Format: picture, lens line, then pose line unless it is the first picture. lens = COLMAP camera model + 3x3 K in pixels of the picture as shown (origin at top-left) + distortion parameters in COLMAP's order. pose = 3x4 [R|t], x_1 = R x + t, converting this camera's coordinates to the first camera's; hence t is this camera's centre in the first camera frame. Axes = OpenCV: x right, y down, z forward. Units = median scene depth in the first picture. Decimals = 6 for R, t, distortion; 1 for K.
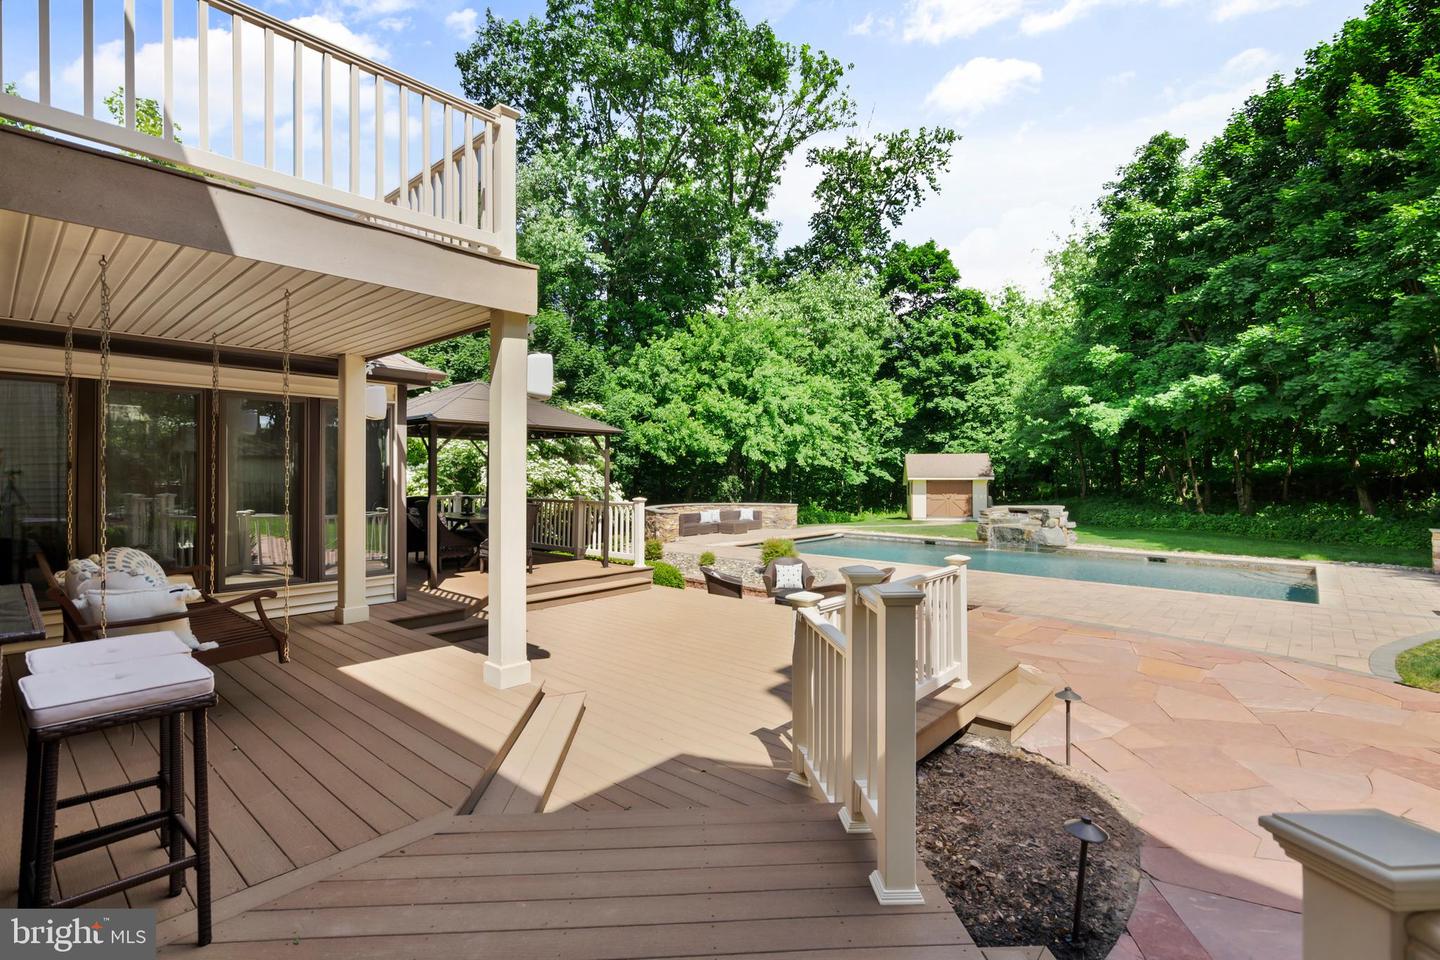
lens RADIAL K [[668.1, 0, 720.0], [0, 668.1, 480.0], [0, 0, 1]] dist [-0.001917, 0.000529]
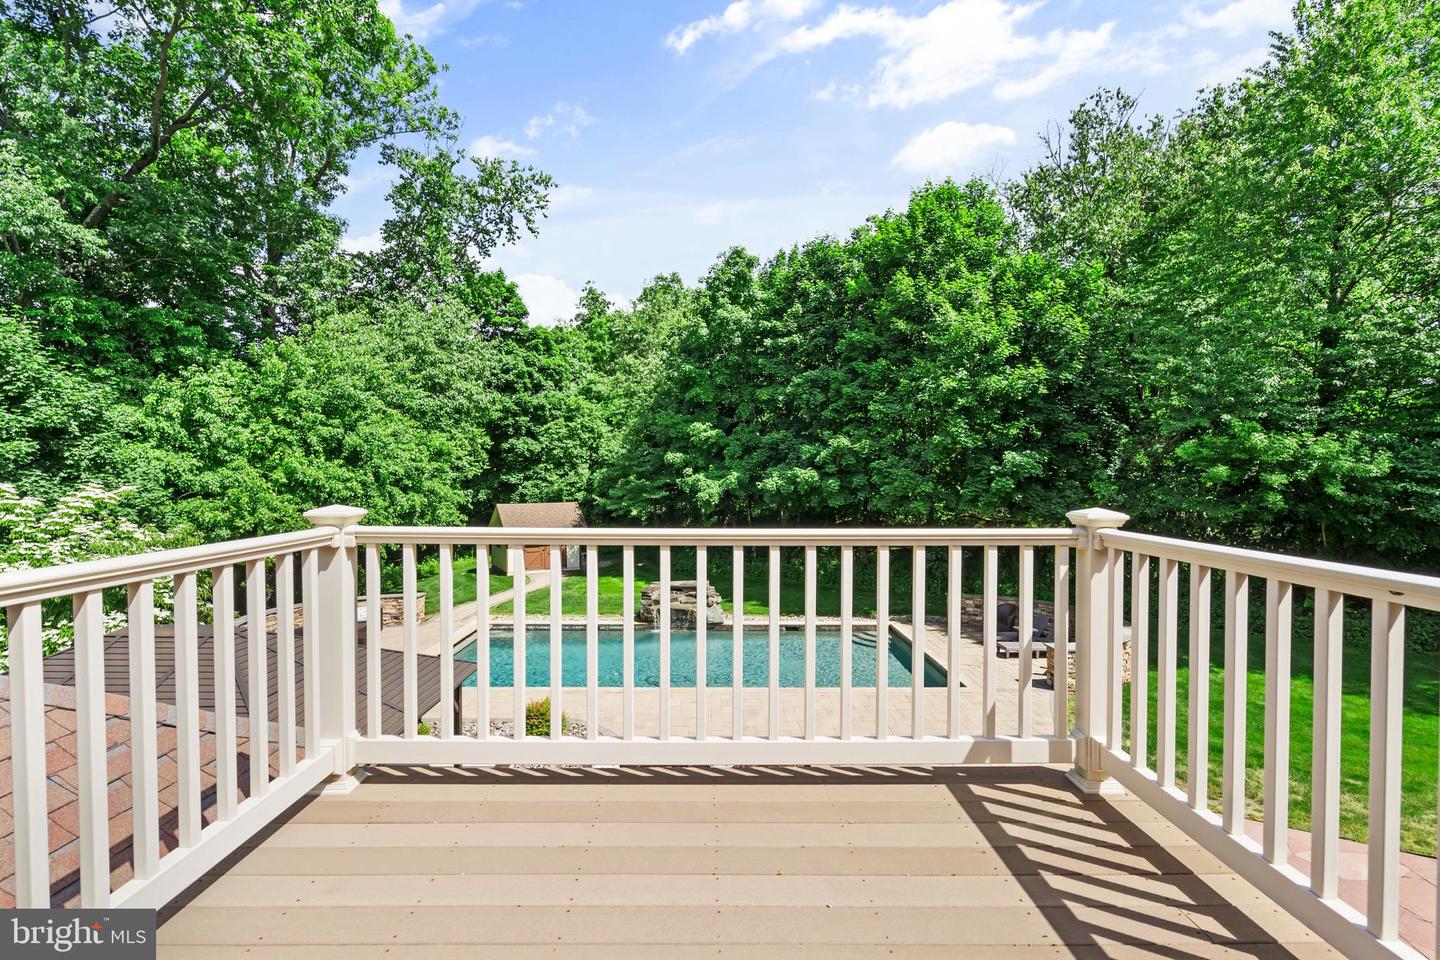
lens RADIAL K [[668.1, 0, 720.0], [0, 668.1, 480.0], [0, 0, 1]] dist [-0.001917, 0.000529]
pose [[0.740709, -0.003341, 0.671818, -0.126573], [0.003003, 0.999994, 0.001663, -0.078965], [-0.671820, 0.000785, 0.740714, 0.105909]]
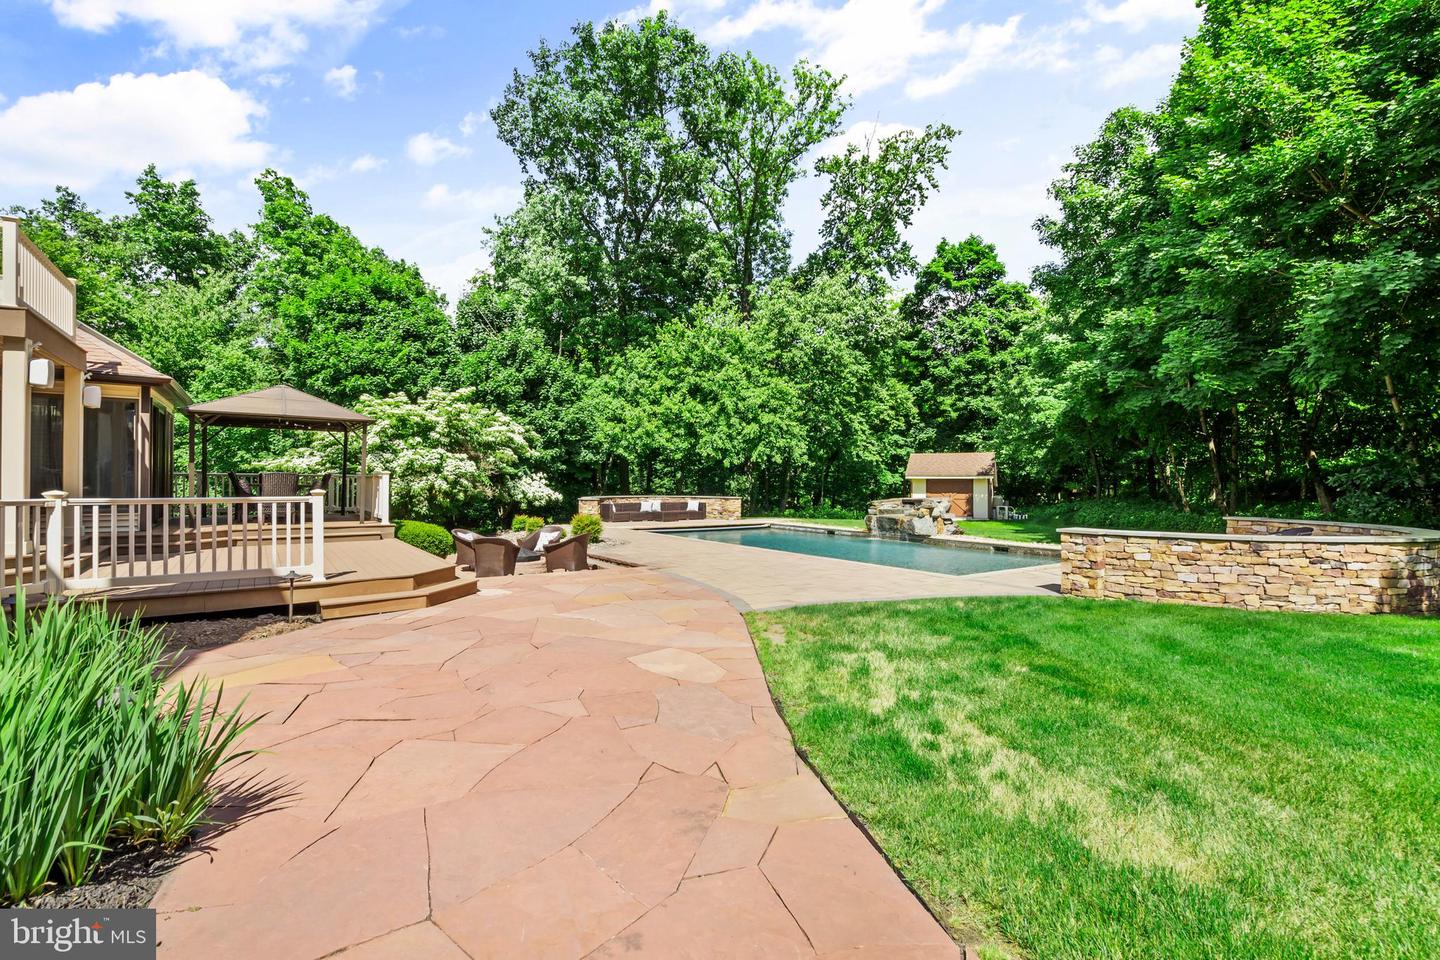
lens RADIAL K [[661.1, 0, 720.0], [0, 661.1, 480.0], [0, 0, 1]] dist [0.013332, 0.000598]
pose [[0.973454, 0.004712, -0.228833, 0.242226], [-0.007754, 0.999893, -0.012393, 0.016331], [0.228750, 0.013839, 0.973387, -0.030300]]
